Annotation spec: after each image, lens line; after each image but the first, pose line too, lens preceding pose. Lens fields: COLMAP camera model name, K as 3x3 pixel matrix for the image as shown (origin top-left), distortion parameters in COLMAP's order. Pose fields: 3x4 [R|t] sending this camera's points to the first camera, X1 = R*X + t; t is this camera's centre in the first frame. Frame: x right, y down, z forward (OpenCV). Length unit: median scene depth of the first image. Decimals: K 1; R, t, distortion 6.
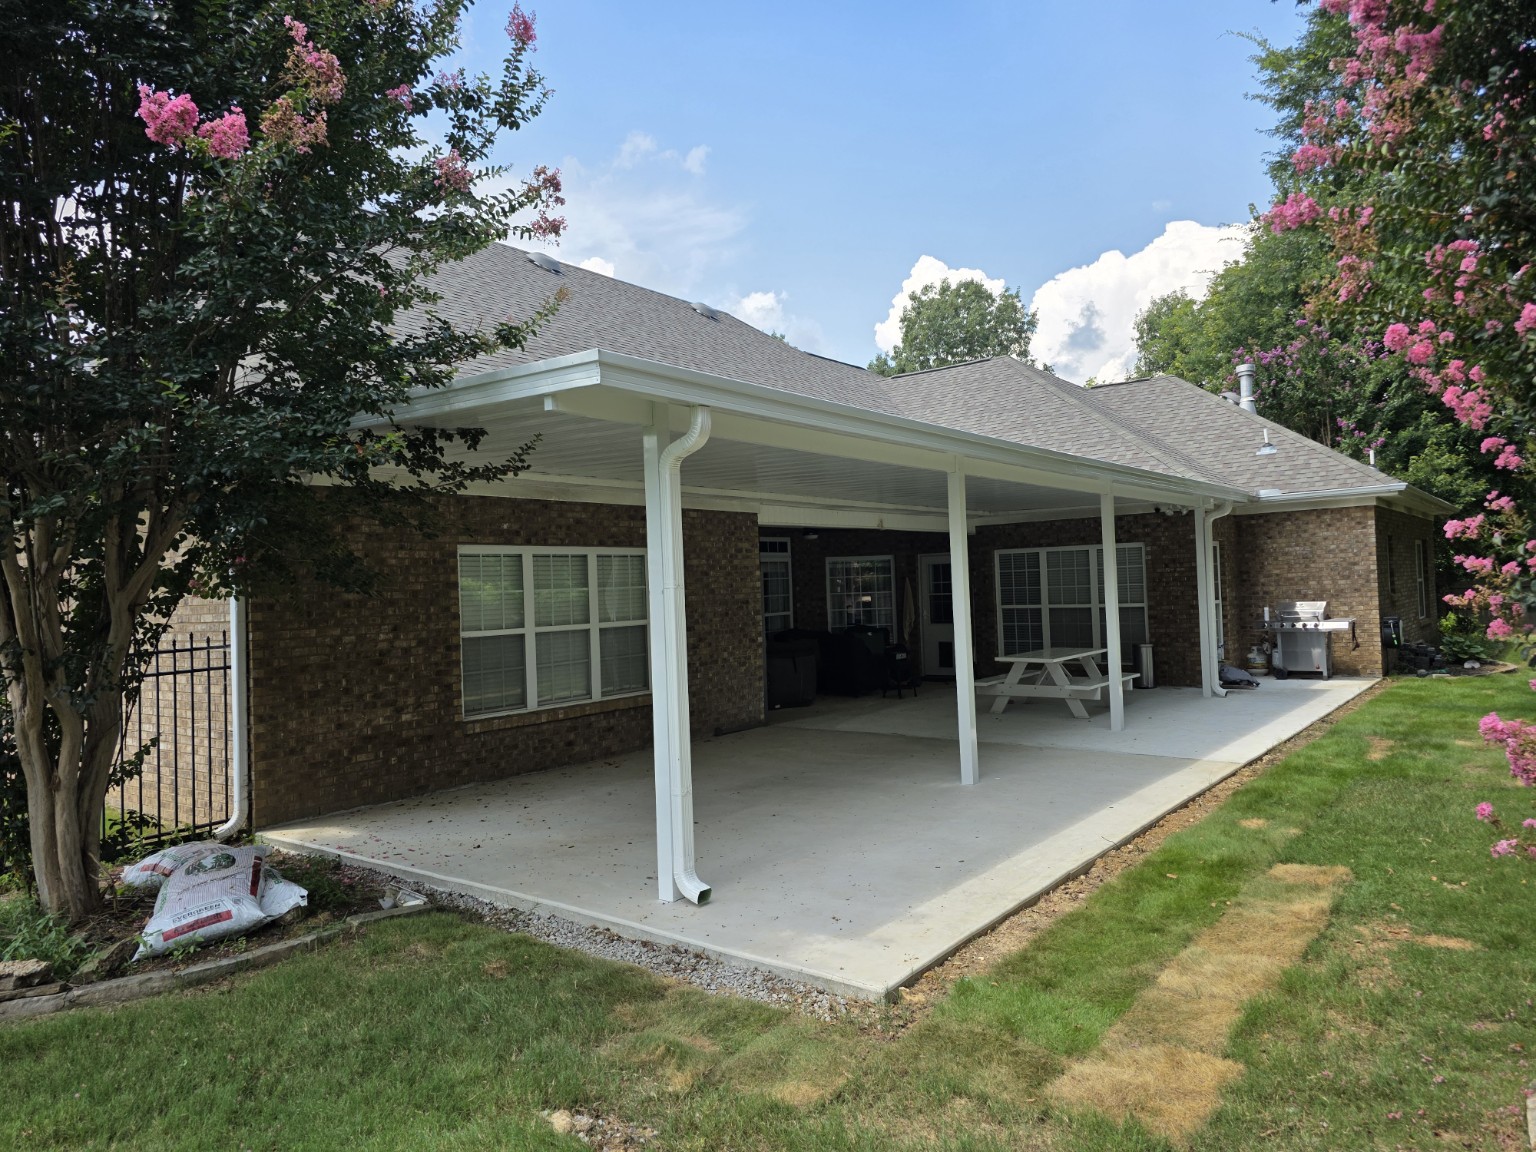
lens RADIAL K [[1049.5, 0, 768.0], [0, 1049.5, 576.0], [0, 0, 1]] dist [0.102093, -0.182708]
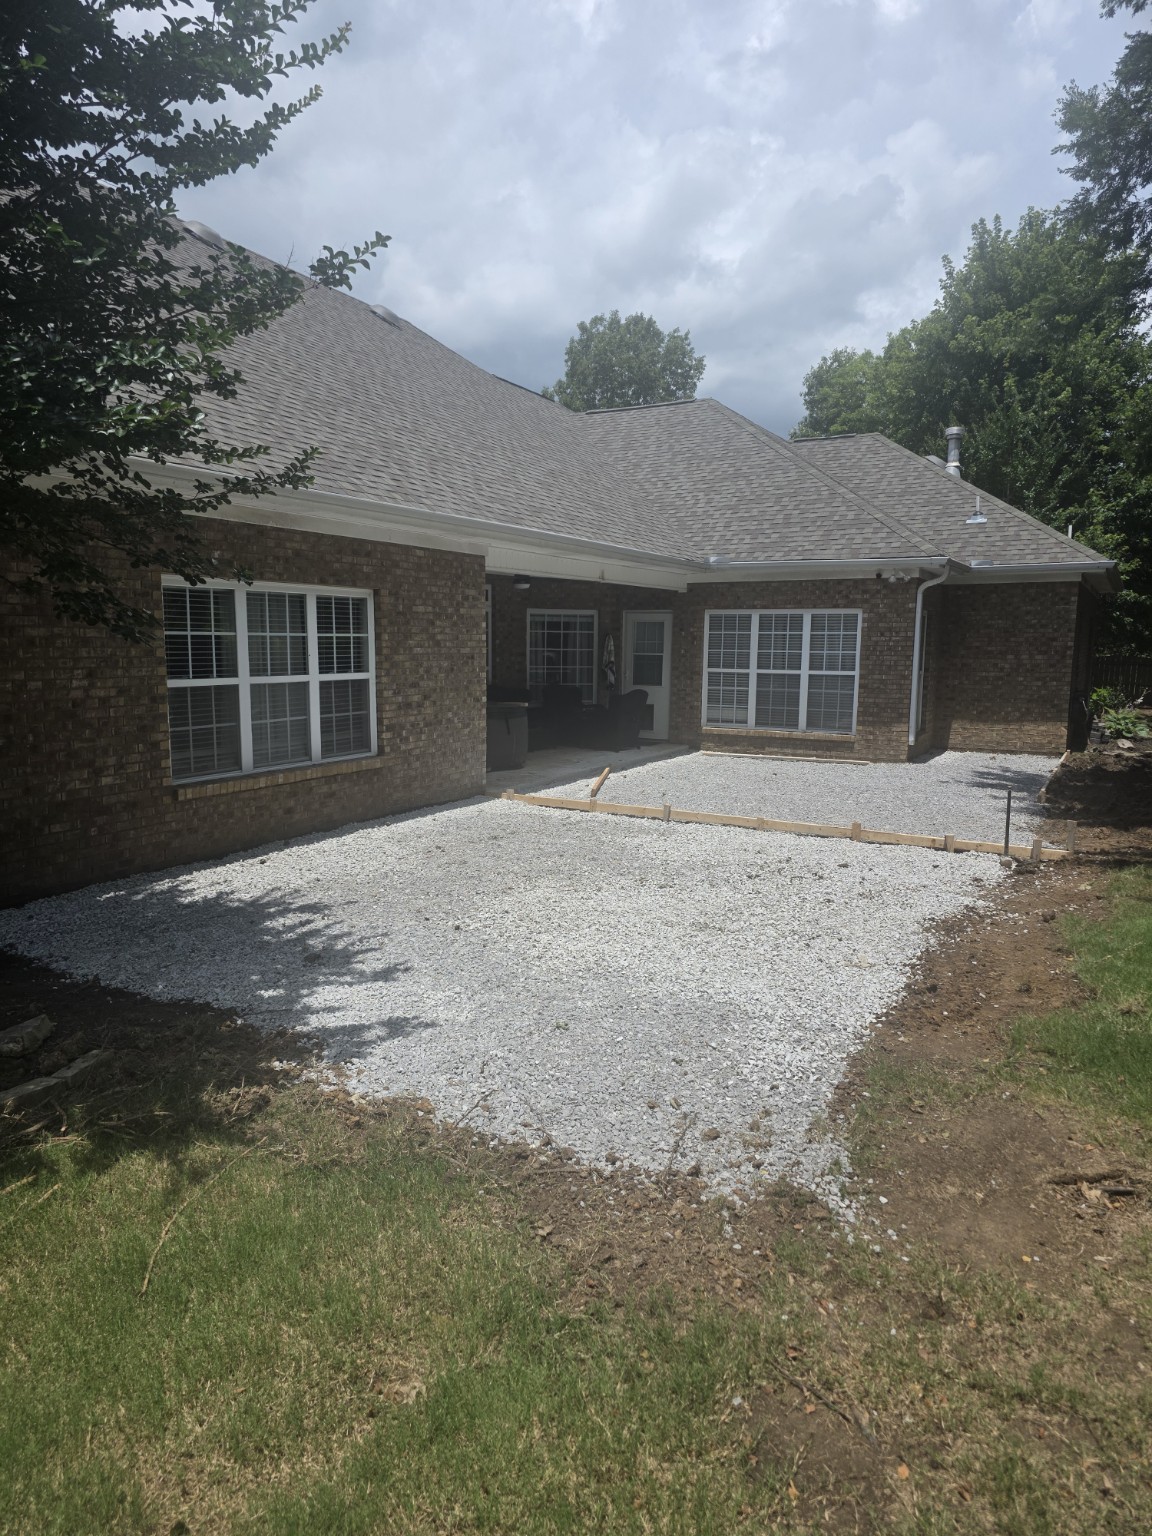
lens RADIAL K [[1049.5, 0, 572.4], [0, 1049.5, 794.2], [0, 0, 1]] dist [0.102093, -0.182708]
pose [[0.986141, 0.019651, 0.164744, -0.084588], [-0.045348, 0.987075, 0.153708, -0.001445], [-0.159595, -0.159049, 0.974286, 0.088011]]
